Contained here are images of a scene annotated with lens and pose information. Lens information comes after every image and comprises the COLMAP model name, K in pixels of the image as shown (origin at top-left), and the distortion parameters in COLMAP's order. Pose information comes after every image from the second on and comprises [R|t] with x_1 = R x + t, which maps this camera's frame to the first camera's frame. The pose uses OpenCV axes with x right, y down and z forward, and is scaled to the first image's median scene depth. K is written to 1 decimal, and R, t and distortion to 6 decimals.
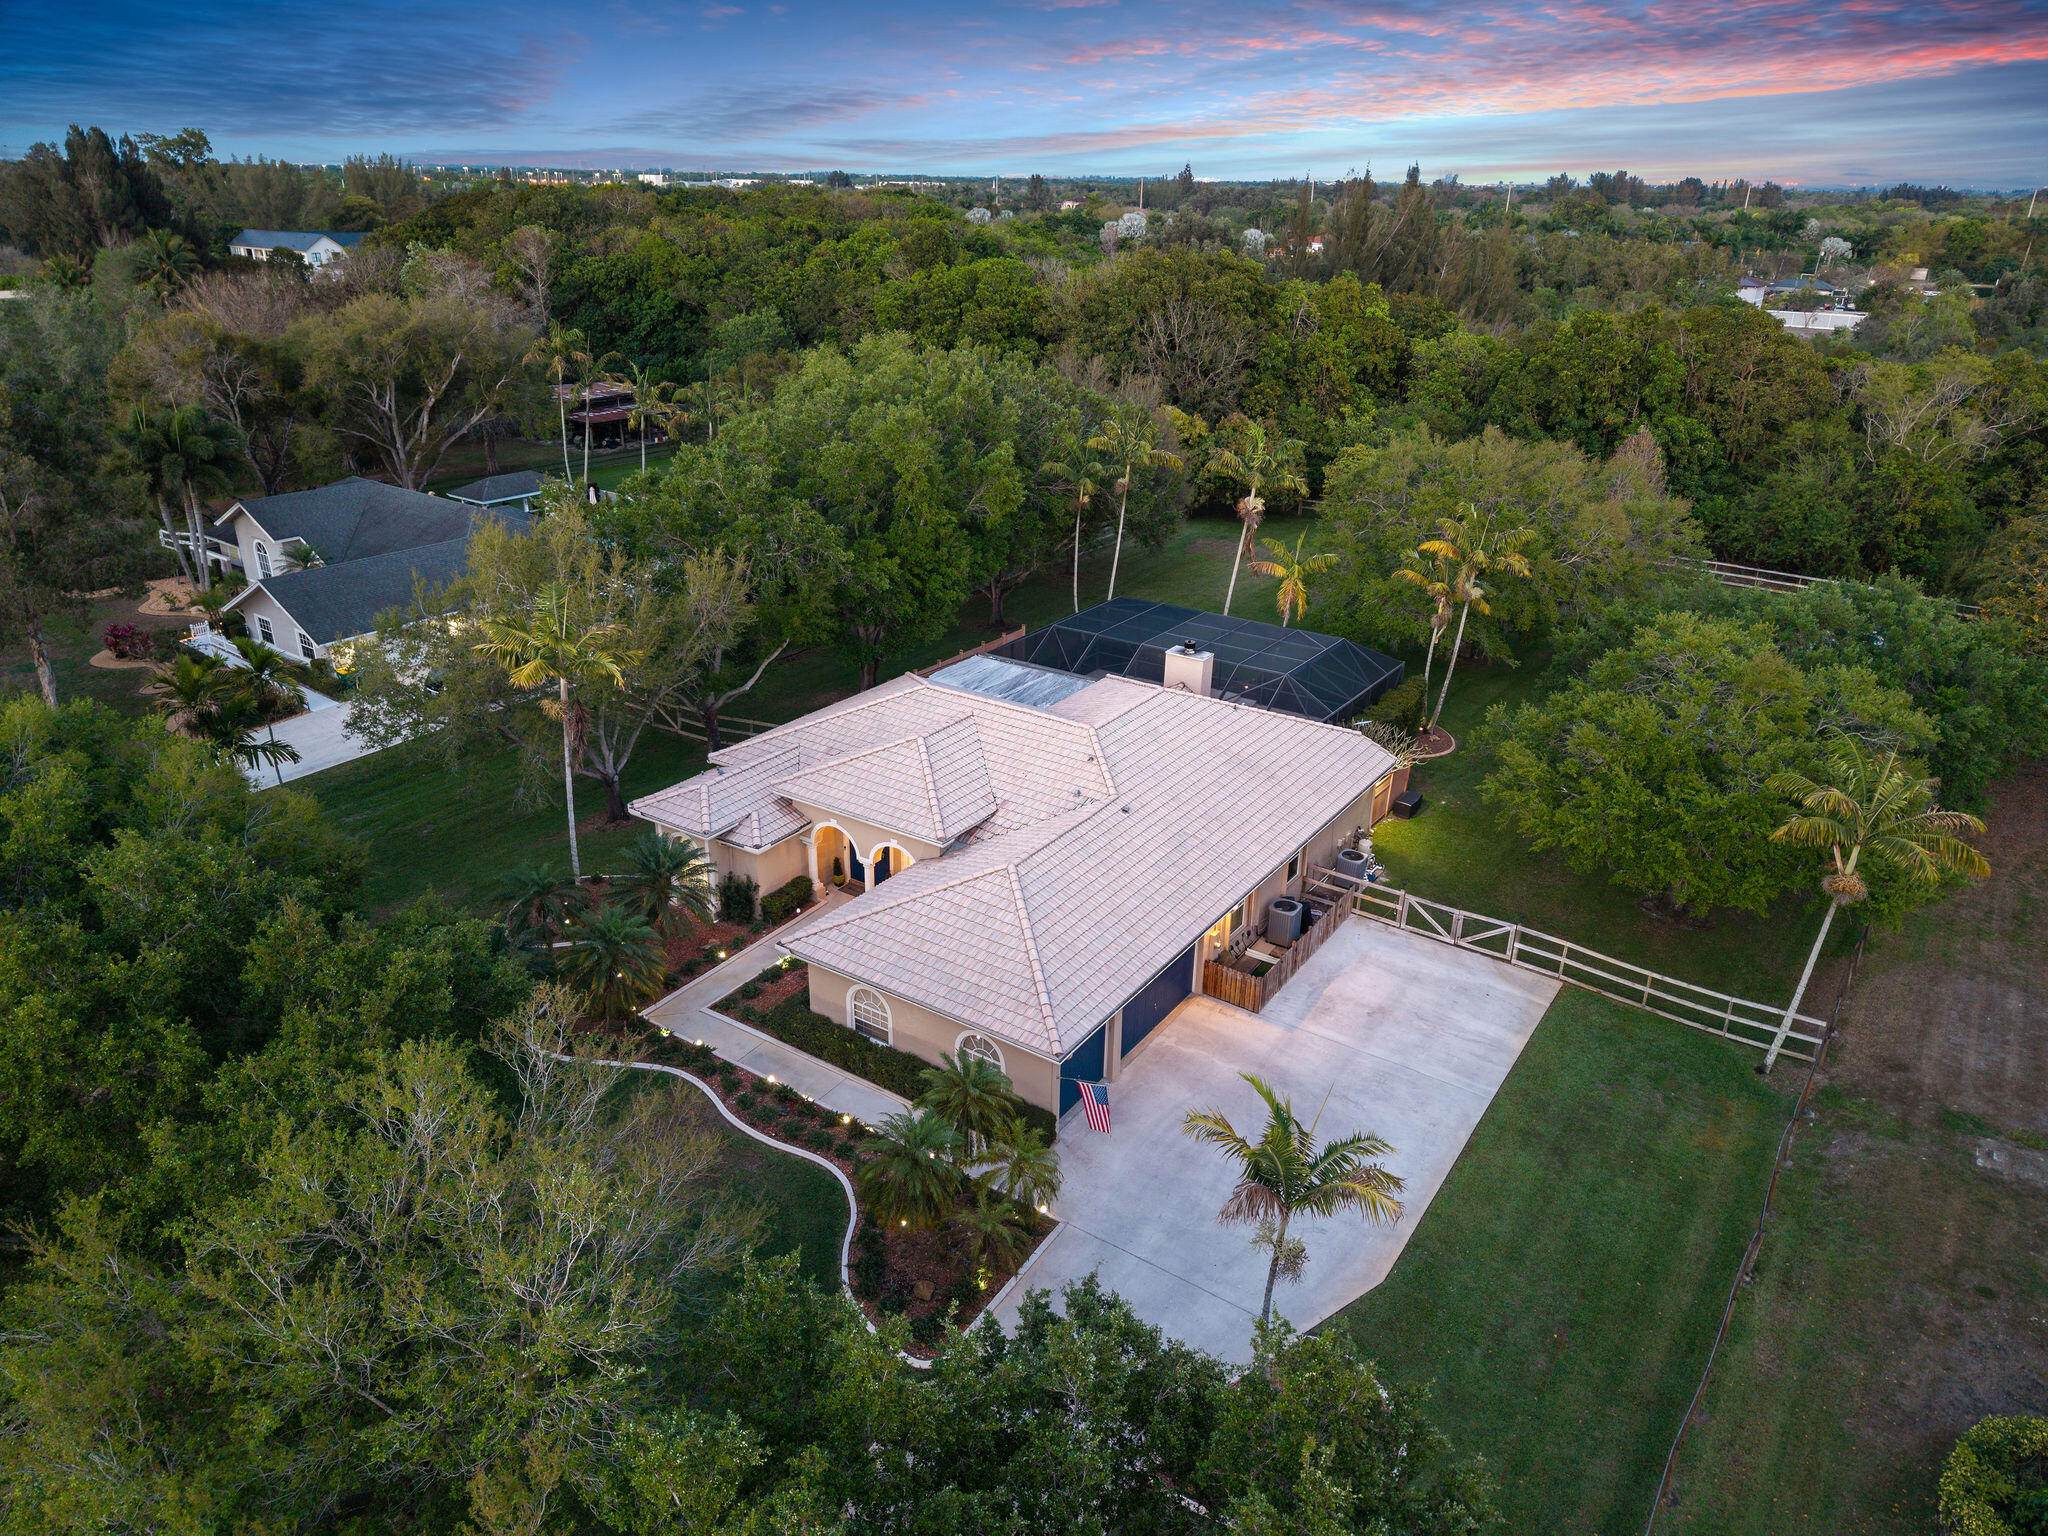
lens RADIAL K [[1370.3, 0, 1024.0], [0, 1370.3, 768.0], [0, 0, 1]] dist [0.005761, 0.000604]
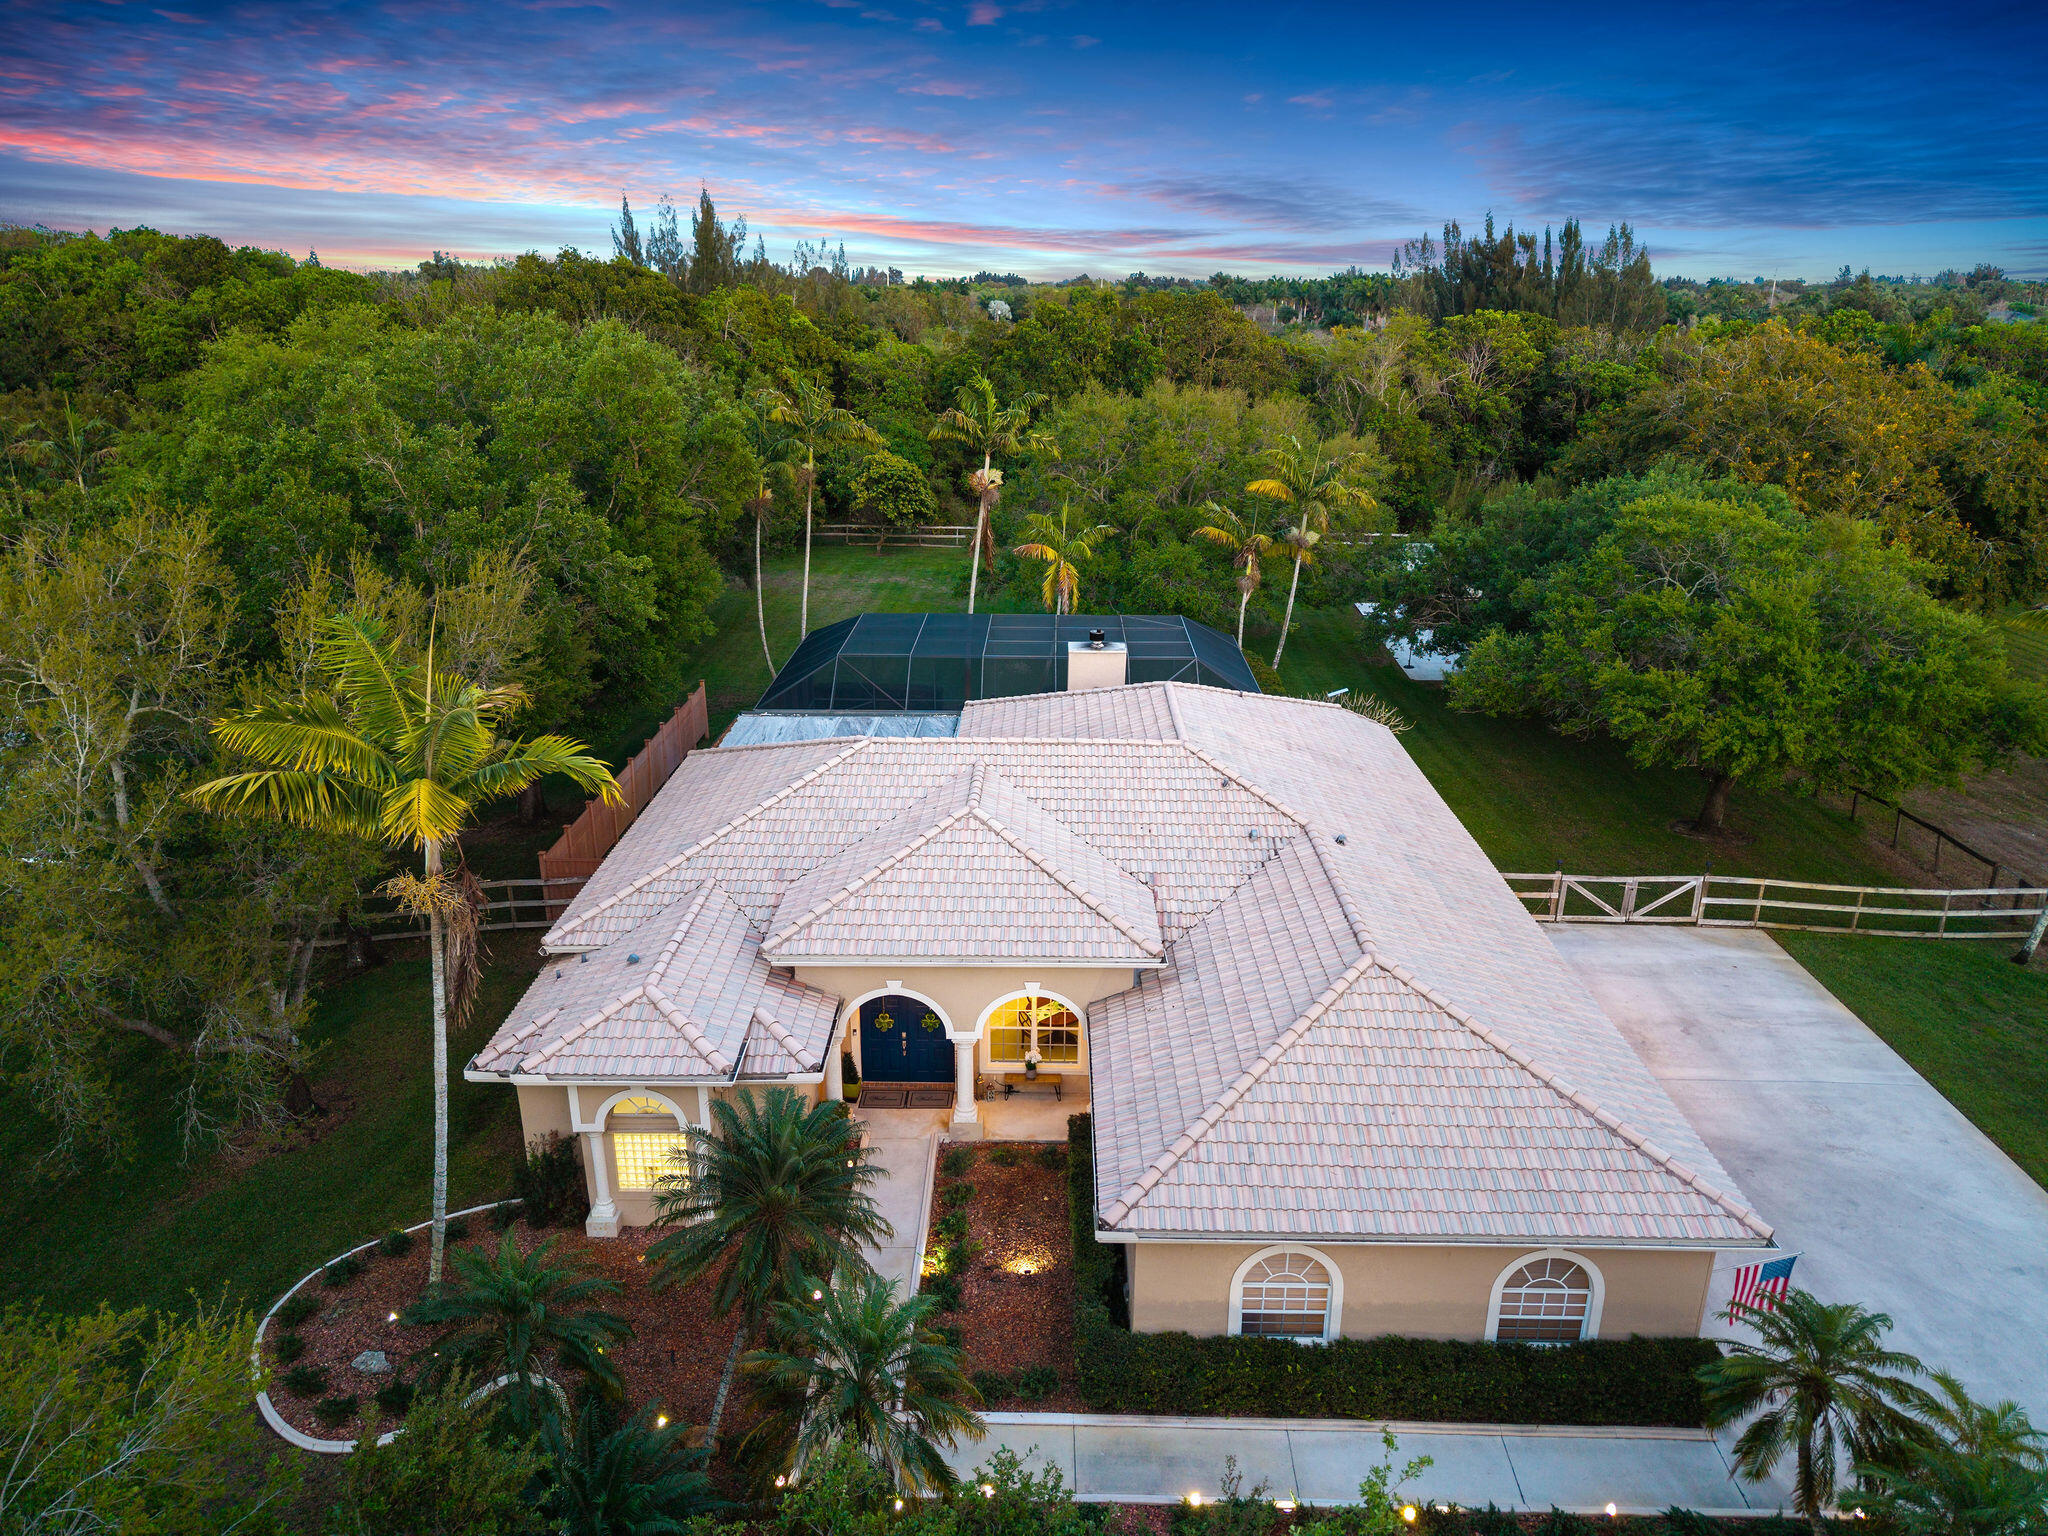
lens RADIAL K [[1370.3, 0, 1024.0], [0, 1370.3, 768.0], [0, 0, 1]] dist [0.005761, 0.000604]
pose [[0.836914, -0.192171, 0.512489, -0.374676], [0.224014, 0.974586, -0.000377, -0.036357], [-0.499392, 0.115120, 0.858694, 0.496620]]
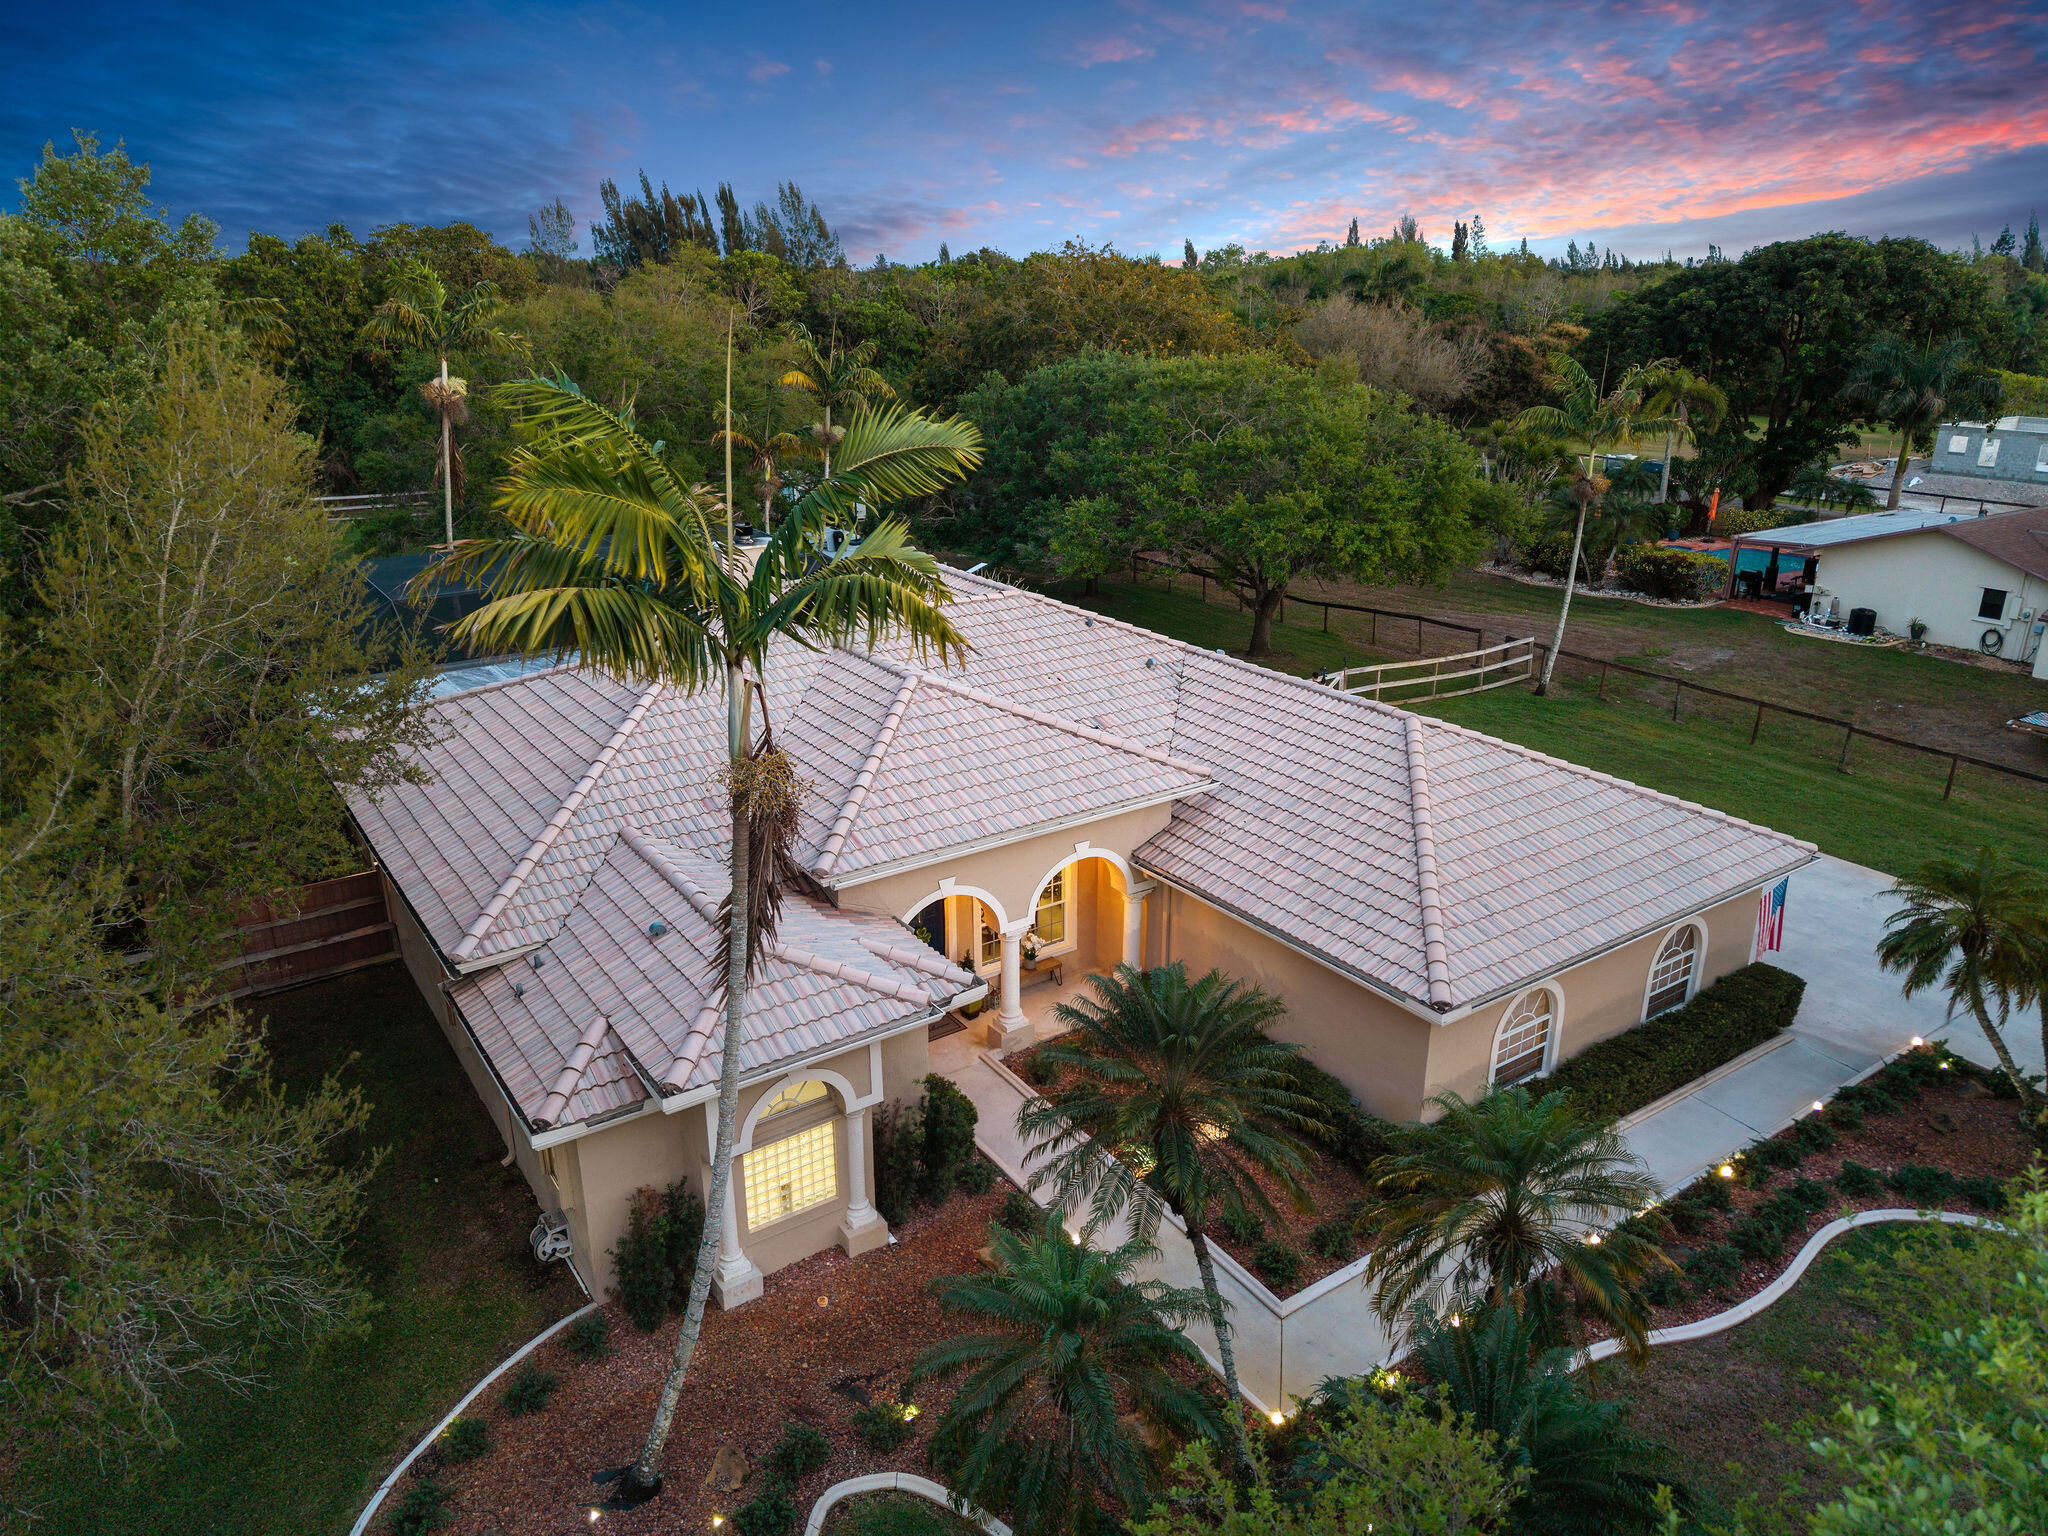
lens RADIAL K [[1356.2, 0, 1024.0], [0, 1356.2, 768.0], [0, 0, 1]] dist [0.026690, 0.000009]
pose [[0.357185, -0.324921, 0.875697, -0.536765], [0.366103, 0.911226, 0.188776, -0.076738], [-0.859295, 0.253167, 0.444431, 0.792900]]
